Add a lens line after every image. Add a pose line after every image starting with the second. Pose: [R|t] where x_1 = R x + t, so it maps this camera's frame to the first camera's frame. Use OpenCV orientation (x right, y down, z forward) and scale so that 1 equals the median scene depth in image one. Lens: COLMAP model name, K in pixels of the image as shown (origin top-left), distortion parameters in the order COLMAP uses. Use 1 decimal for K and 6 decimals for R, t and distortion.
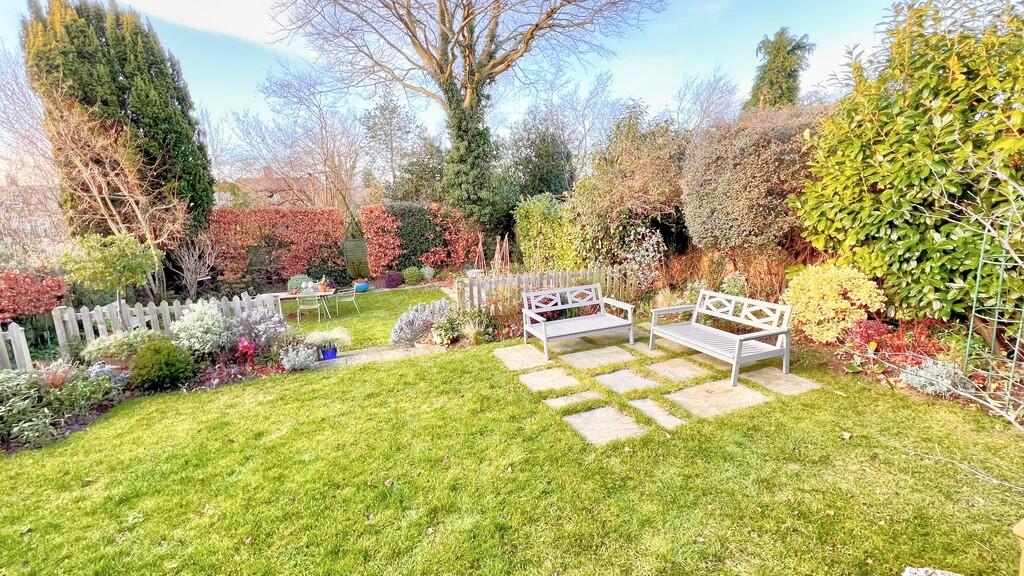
lens RADIAL K [[408.8, 0, 511.6], [0, 408.8, 290.3], [0, 0, 1]] dist [-0.000713, 0.001004]
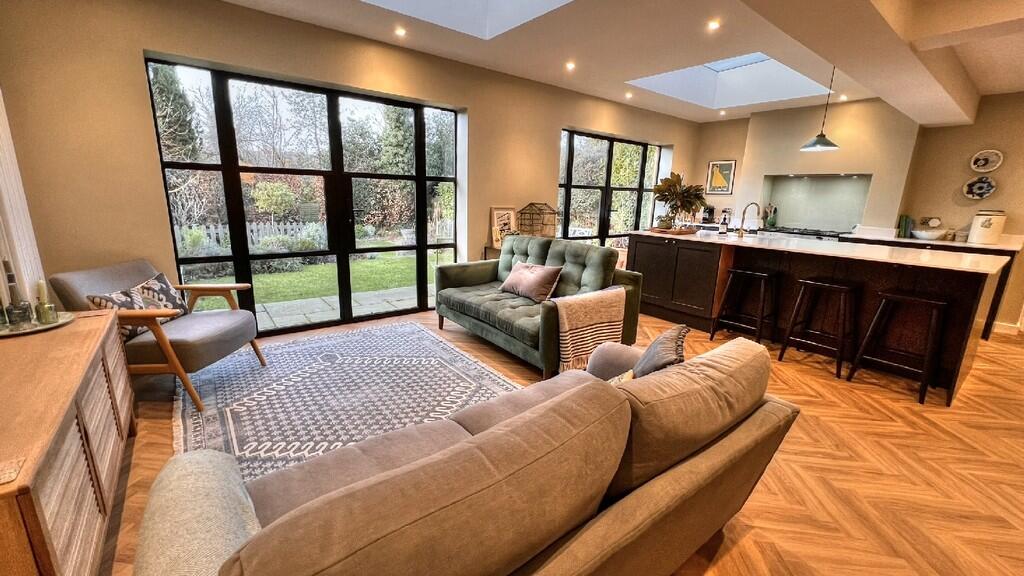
lens RADIAL K [[408.8, 0, 511.6], [0, 408.8, 289.5], [0, 0, 1]] dist [-0.000713, 0.001004]
pose [[0.953811, -0.007352, 0.300318, -0.186156], [-0.005940, 0.999043, 0.043323, 0.095367], [-0.300350, -0.043106, 0.952855, -0.416695]]
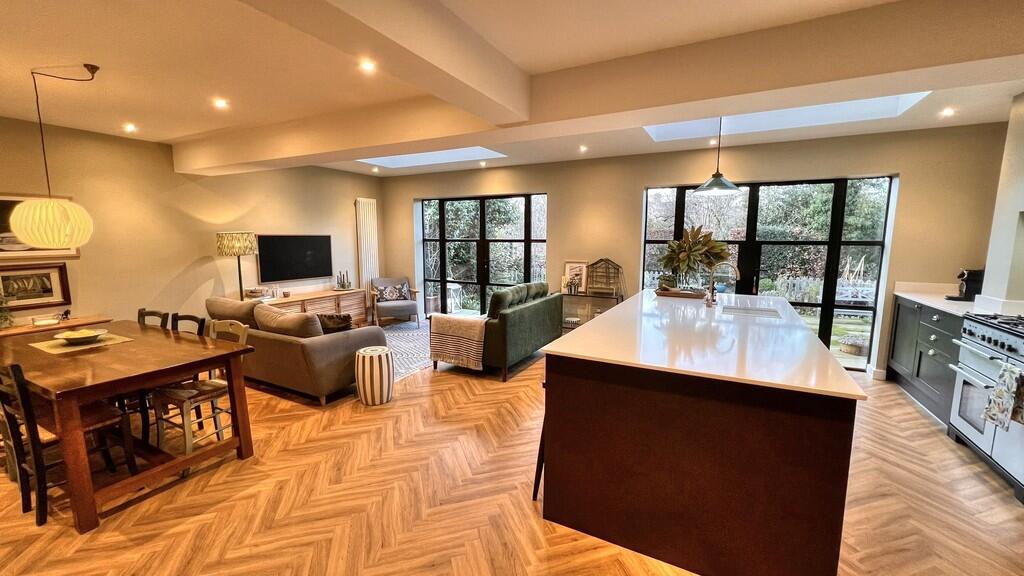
lens RADIAL K [[408.8, 0, 509.9], [0, 408.8, 289.4], [0, 0, 1]] dist [-0.000713, 0.001004]
pose [[0.658896, 0.127623, -0.741329, 0.176893], [-0.160372, 0.986678, 0.027322, 0.070295], [0.734940, 0.100886, 0.670586, -0.418006]]
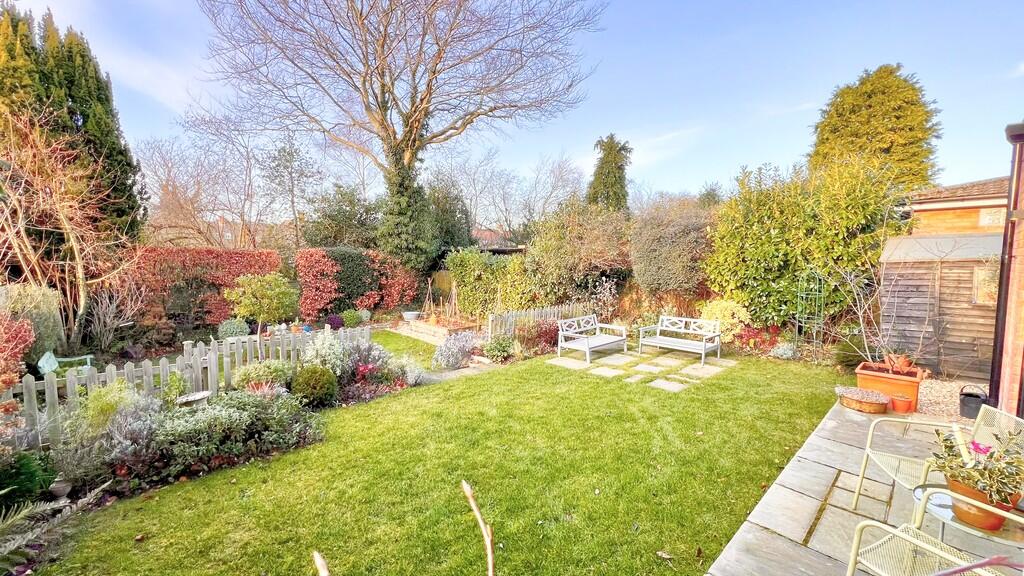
lens RADIAL K [[408.8, 0, 512.8], [0, 408.8, 290.3], [0, 0, 1]] dist [-0.000713, 0.001004]
pose [[0.922863, 0.007429, 0.385057, -0.286195], [0.036635, 0.993587, -0.106971, 0.020556], [-0.383382, 0.112826, 0.916672, -0.113432]]
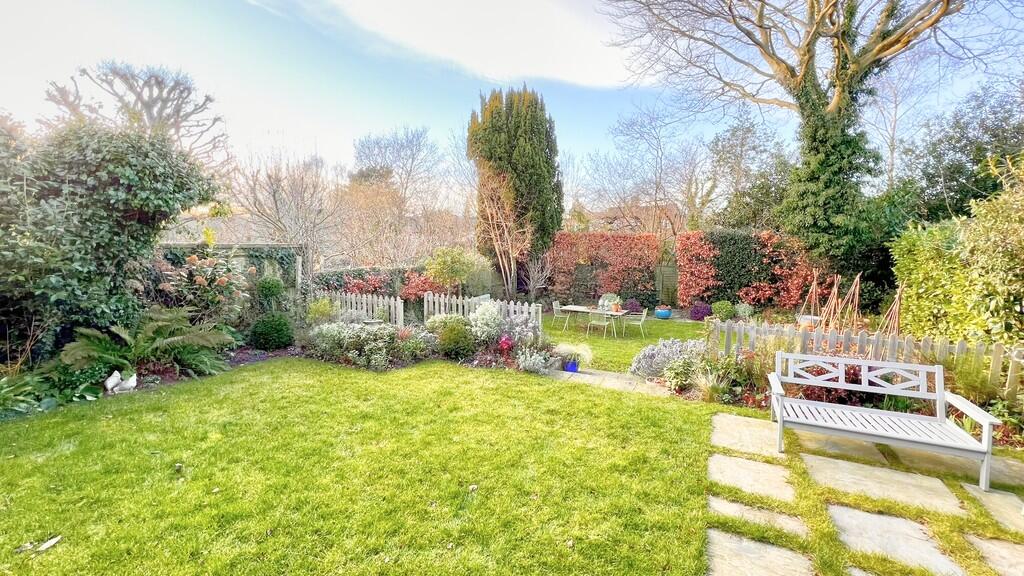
lens RADIAL K [[408.8, 0, 508.5], [0, 408.8, 288.5], [0, 0, 1]] dist [-0.000713, 0.001004]
pose [[0.669820, 0.117658, -0.733143, 0.097996], [-0.166432, 0.986034, 0.006187, -0.012396], [0.723631, 0.117874, 0.680047, 0.058613]]
